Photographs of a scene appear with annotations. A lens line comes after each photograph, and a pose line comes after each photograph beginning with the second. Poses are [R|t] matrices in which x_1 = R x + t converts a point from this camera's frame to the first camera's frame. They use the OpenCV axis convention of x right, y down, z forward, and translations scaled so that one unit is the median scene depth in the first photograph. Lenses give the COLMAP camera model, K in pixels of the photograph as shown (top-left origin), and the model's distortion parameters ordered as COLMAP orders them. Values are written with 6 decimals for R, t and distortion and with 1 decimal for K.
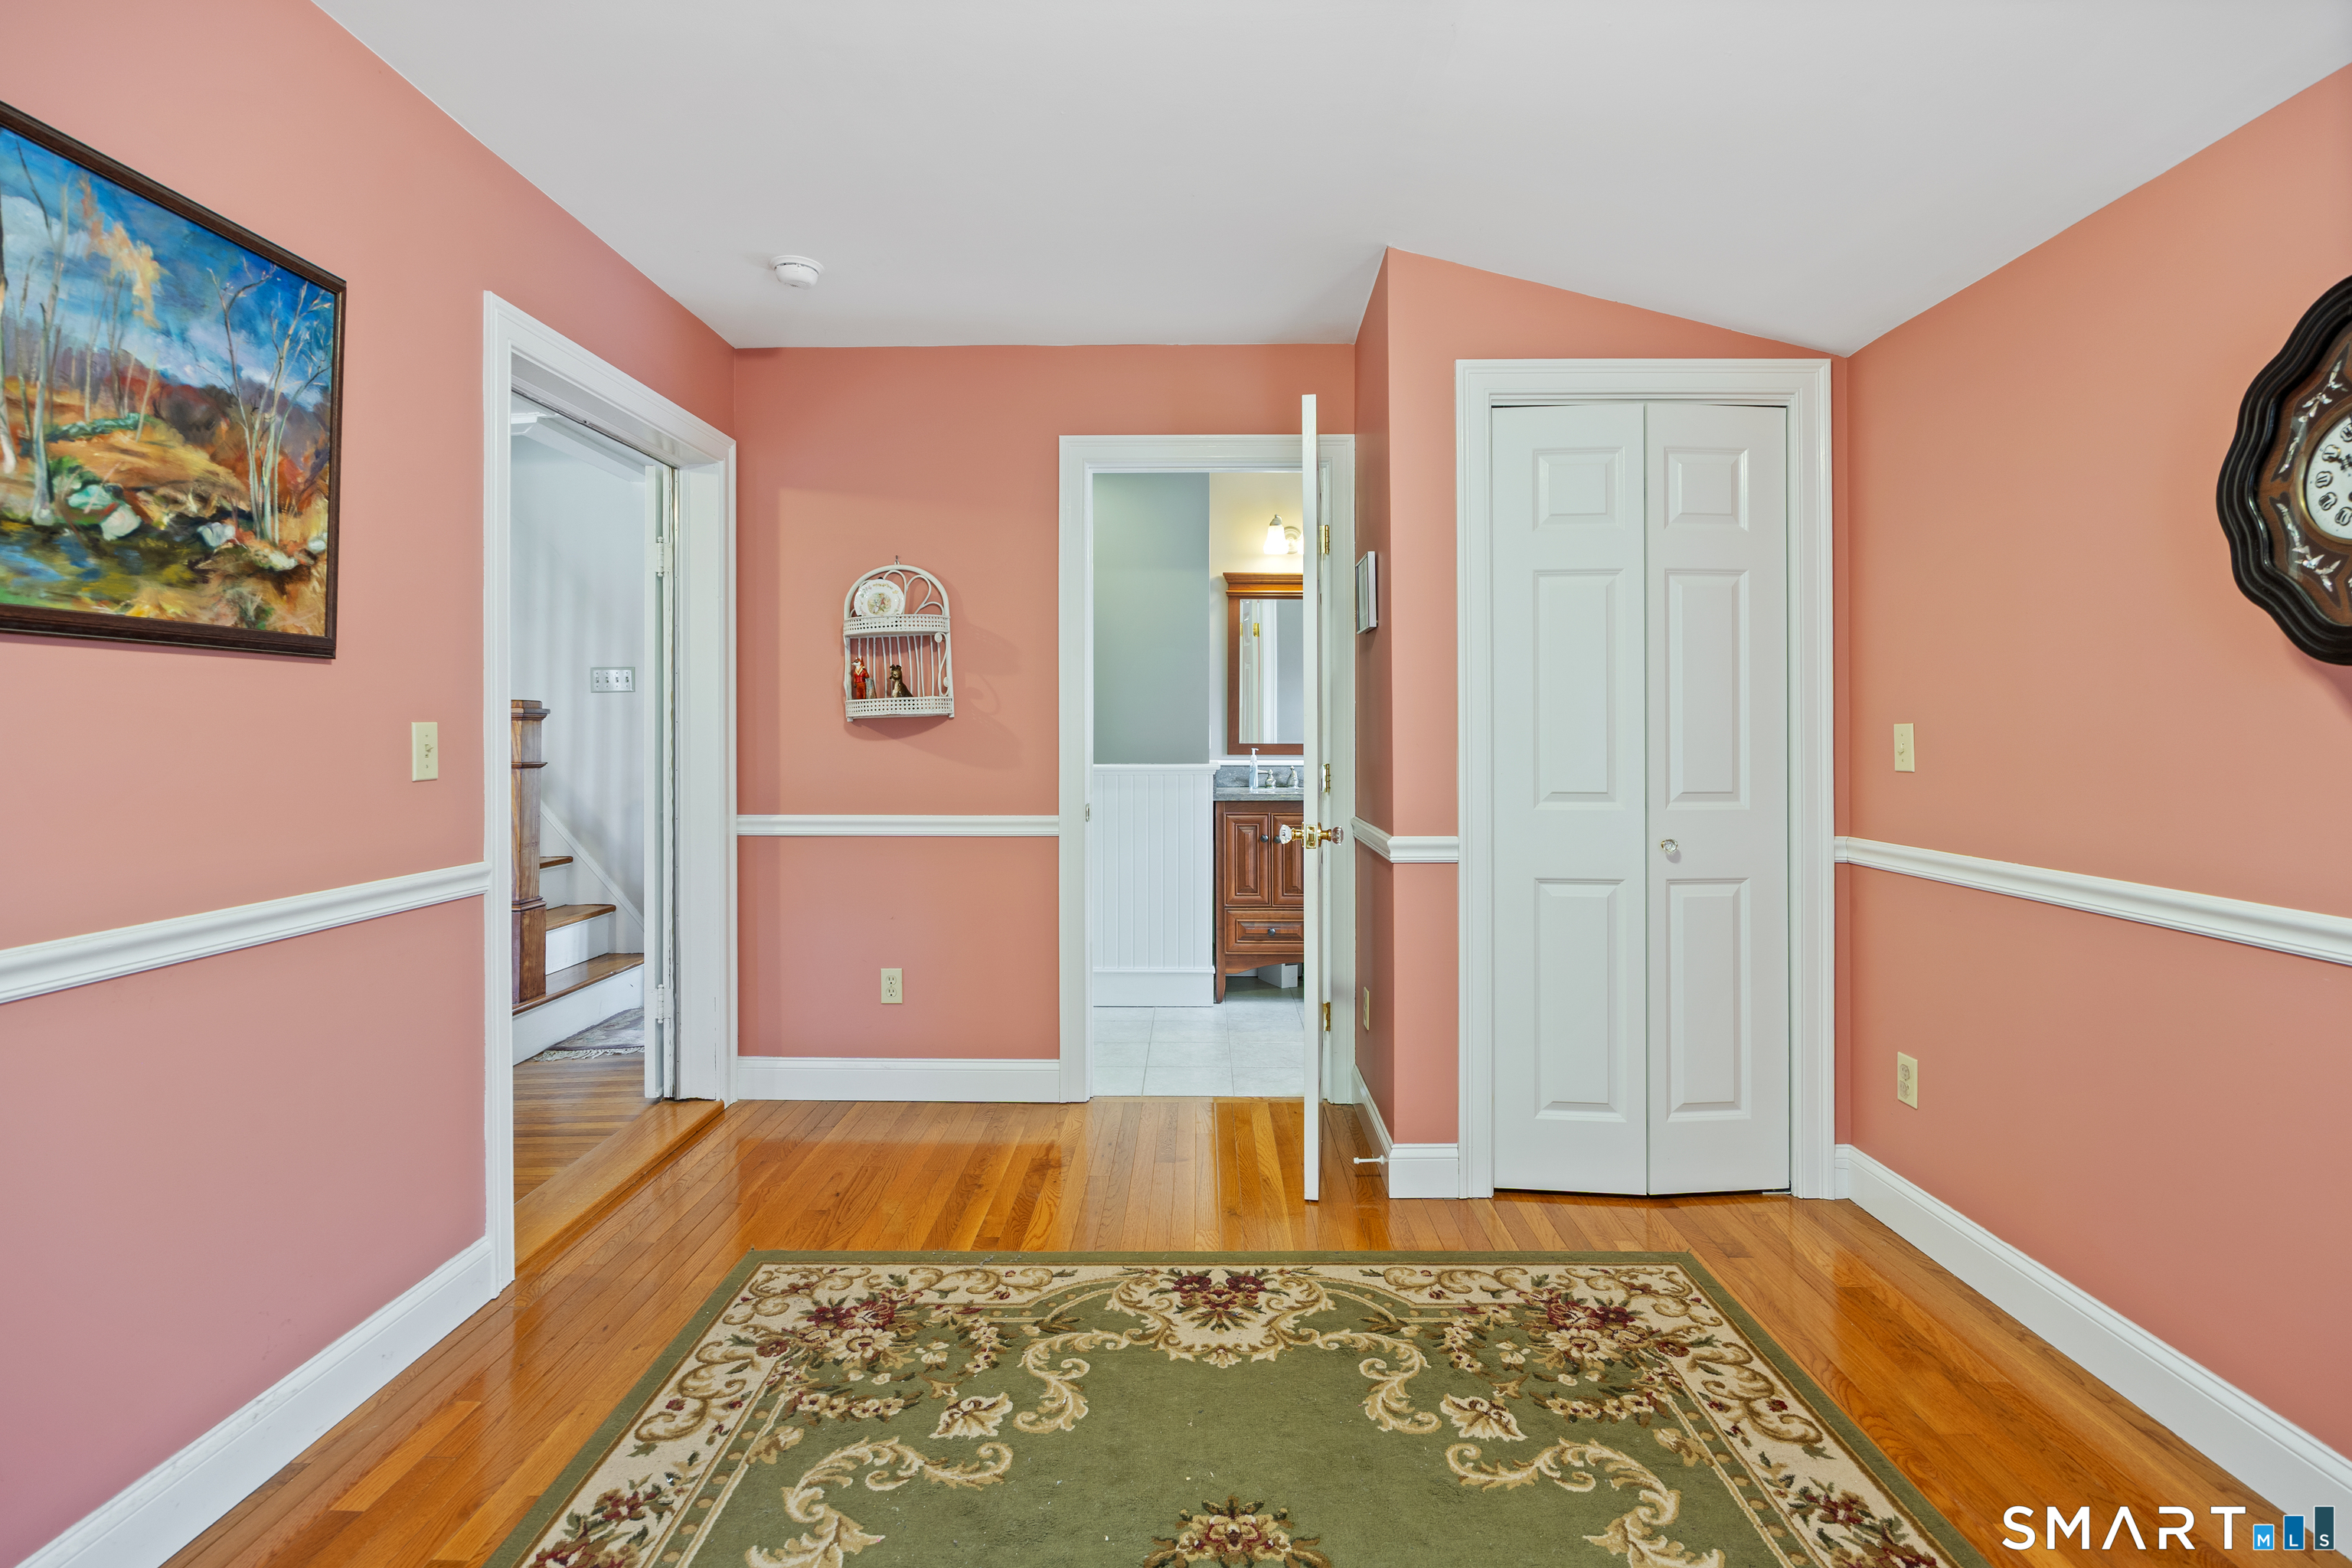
lens RADIAL K [[1106.7, 0, 1178.3], [0, 1106.7, 744.3], [0, 0, 1]] dist [-0.012279, 0.000274]
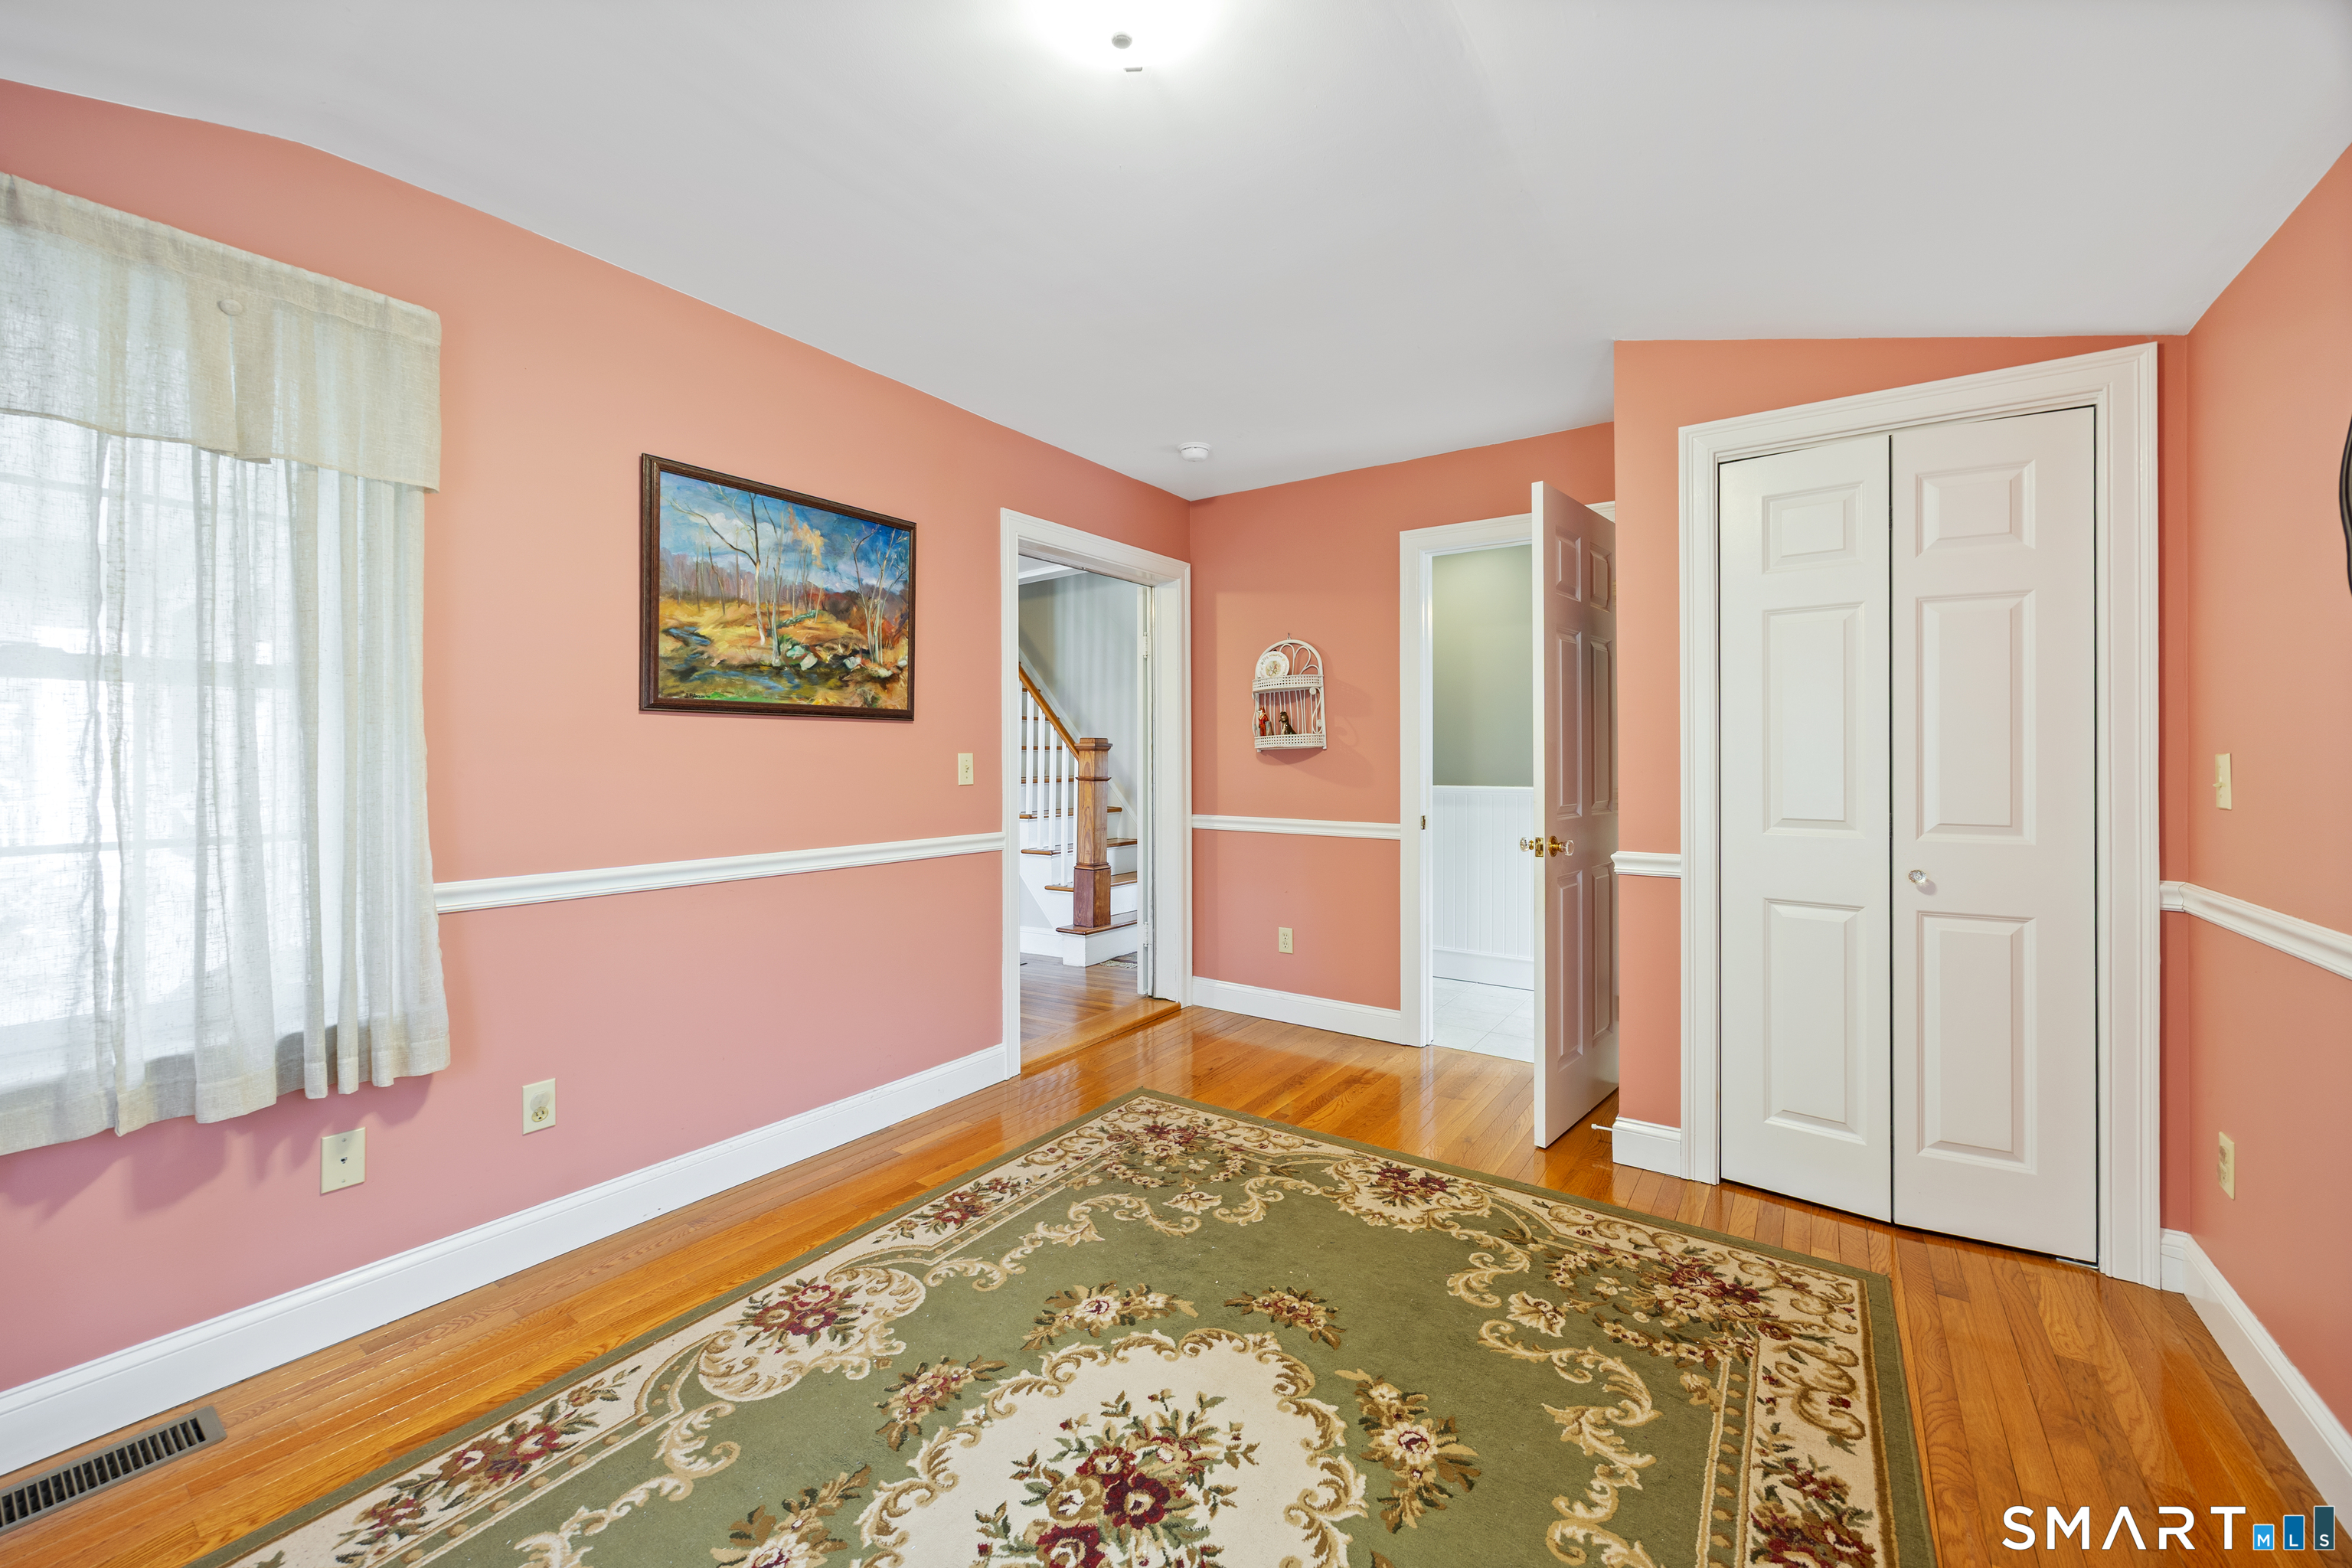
lens RADIAL K [[919.7, 0, 1176.0], [0, 919.7, 784.0], [0, 0, 1]] dist [0.000042, -0.000002]
pose [[0.829856, 0.018408, -0.557674, 0.436546], [-0.009312, 0.999773, 0.019145, -0.001532], [0.557900, -0.010694, 0.829839, -0.071271]]
